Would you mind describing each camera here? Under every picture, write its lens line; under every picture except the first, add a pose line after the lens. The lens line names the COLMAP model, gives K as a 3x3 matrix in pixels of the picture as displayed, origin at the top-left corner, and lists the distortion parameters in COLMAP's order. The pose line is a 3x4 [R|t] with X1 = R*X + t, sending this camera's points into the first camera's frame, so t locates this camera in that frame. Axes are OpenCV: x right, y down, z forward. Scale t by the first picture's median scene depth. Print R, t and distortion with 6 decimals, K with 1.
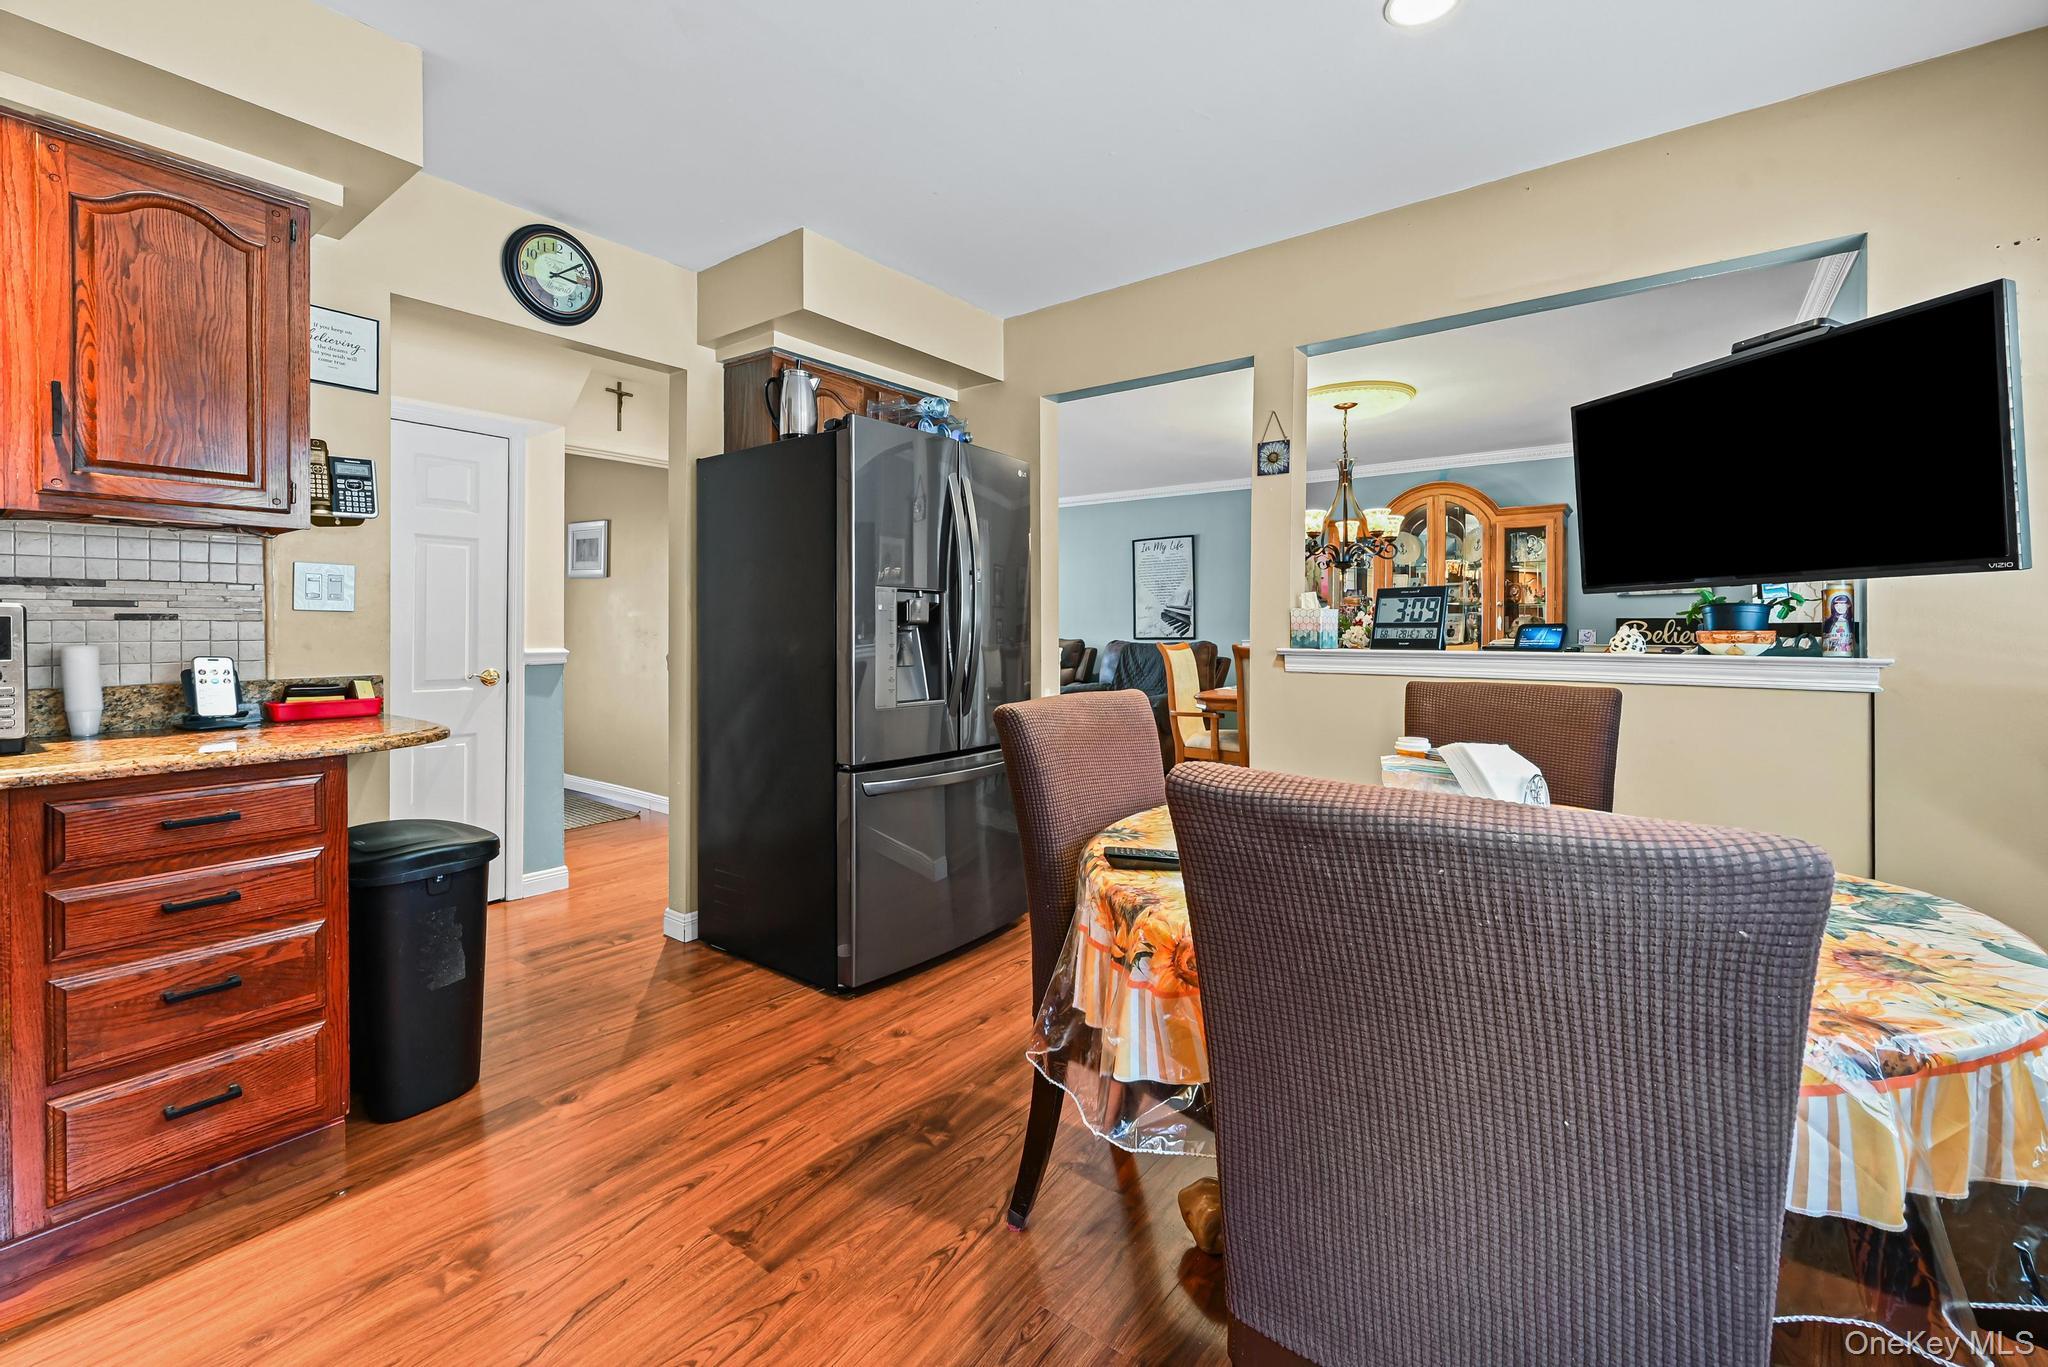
lens RADIAL K [[838.1, 0, 1037.9], [0, 838.1, 605.5], [0, 0, 1]] dist [0.002347, 0.000806]
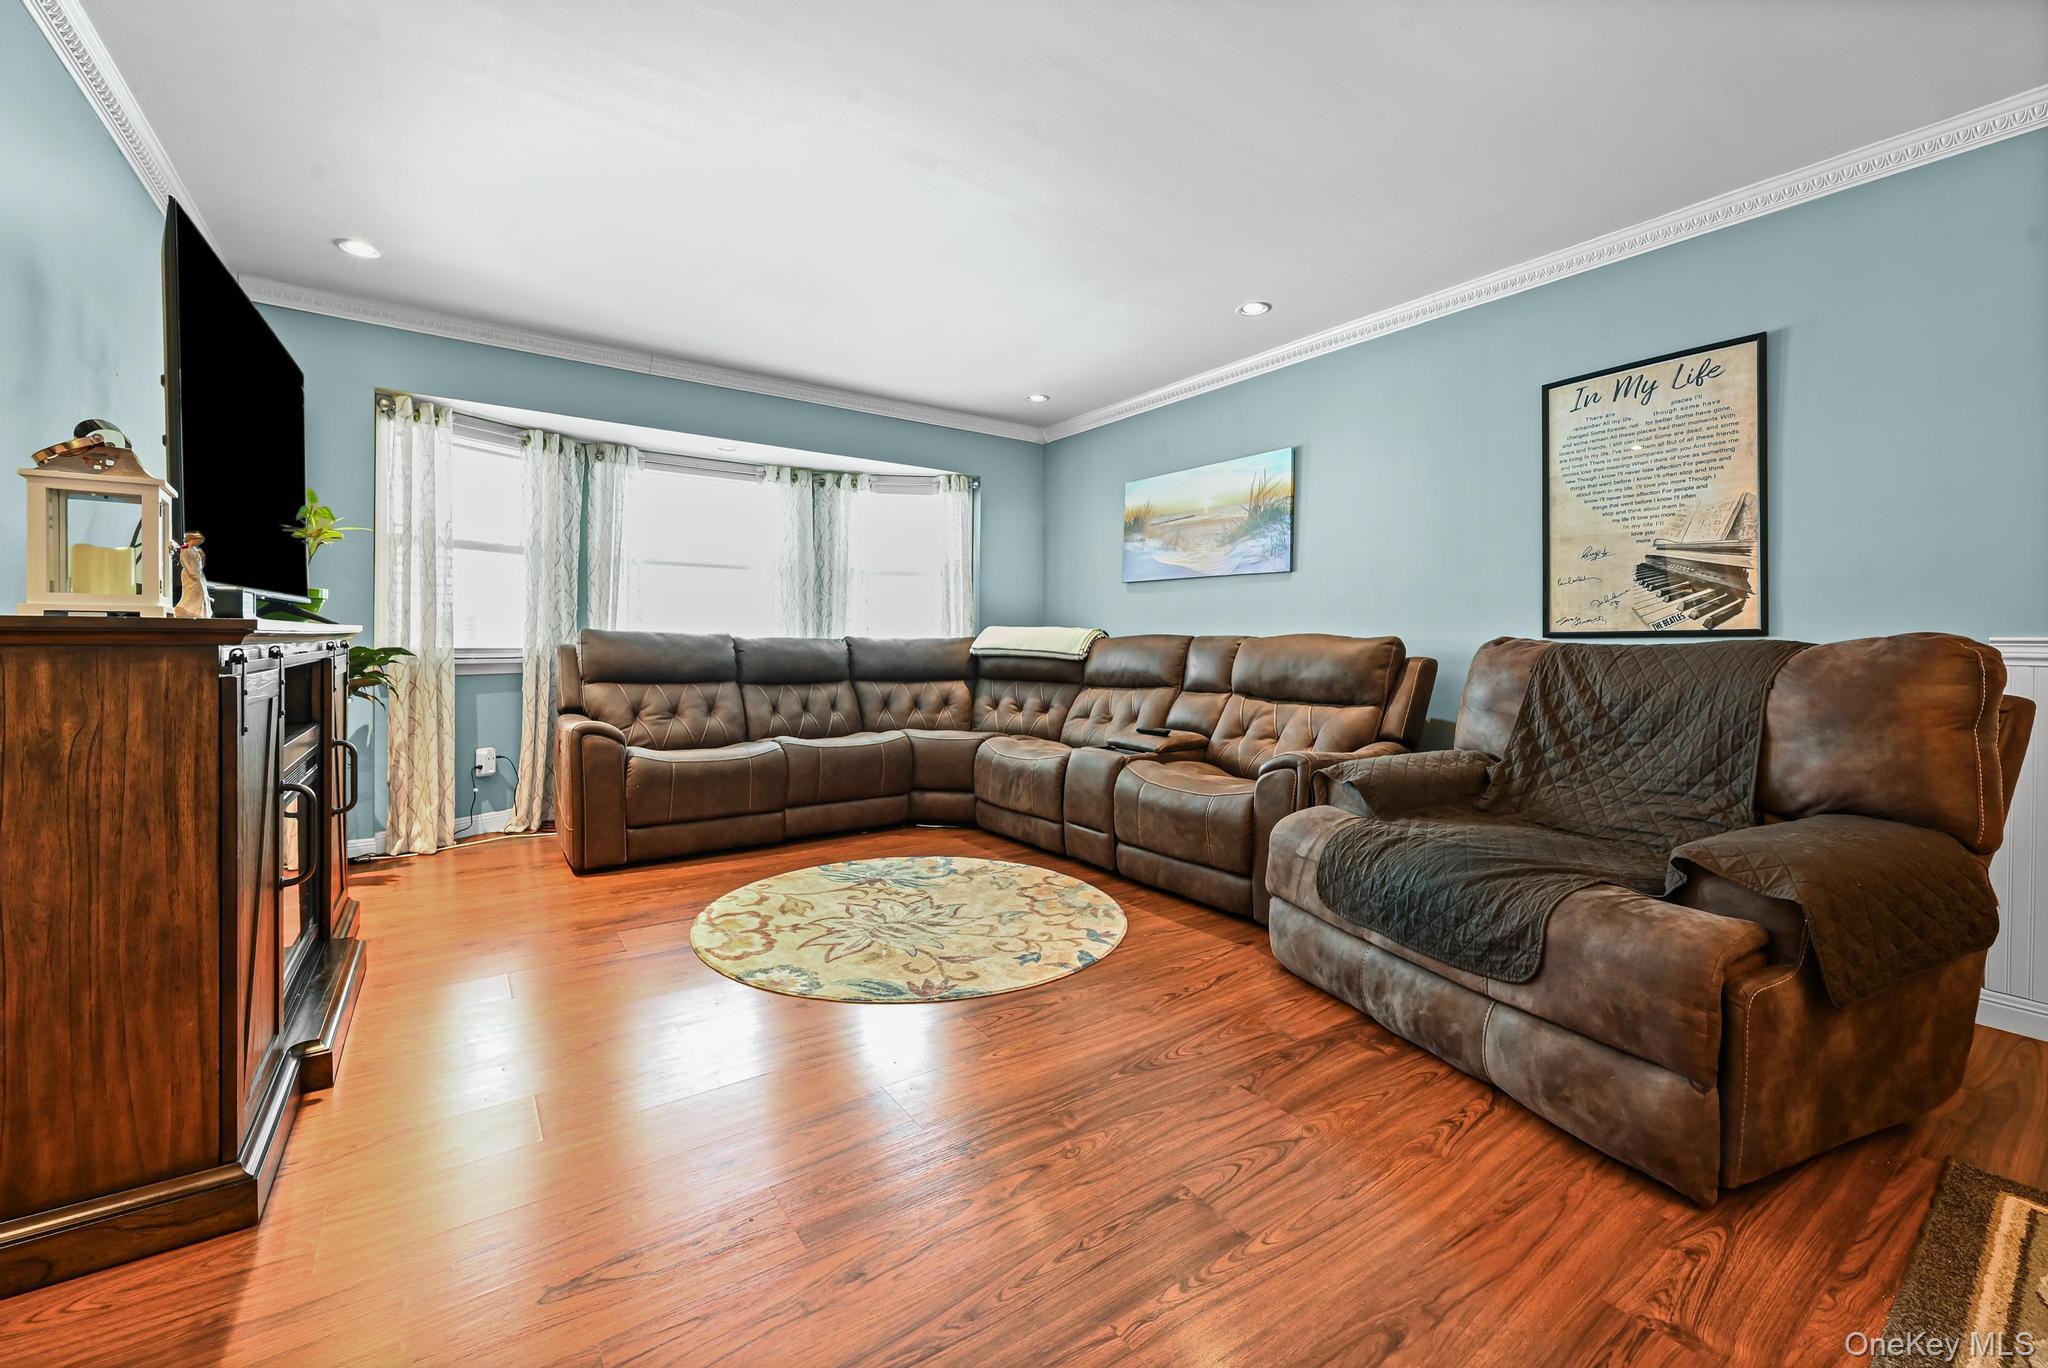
lens RADIAL K [[838.1, 0, 1034.7], [0, 838.1, 642.7], [0, 0, 1]] dist [0.002347, 0.000806]
pose [[0.957066, 0.011551, -0.289641, 0.001493], [-0.004561, 0.999682, 0.024798, 0.096653], [0.289835, -0.022412, 0.956814, 1.582651]]
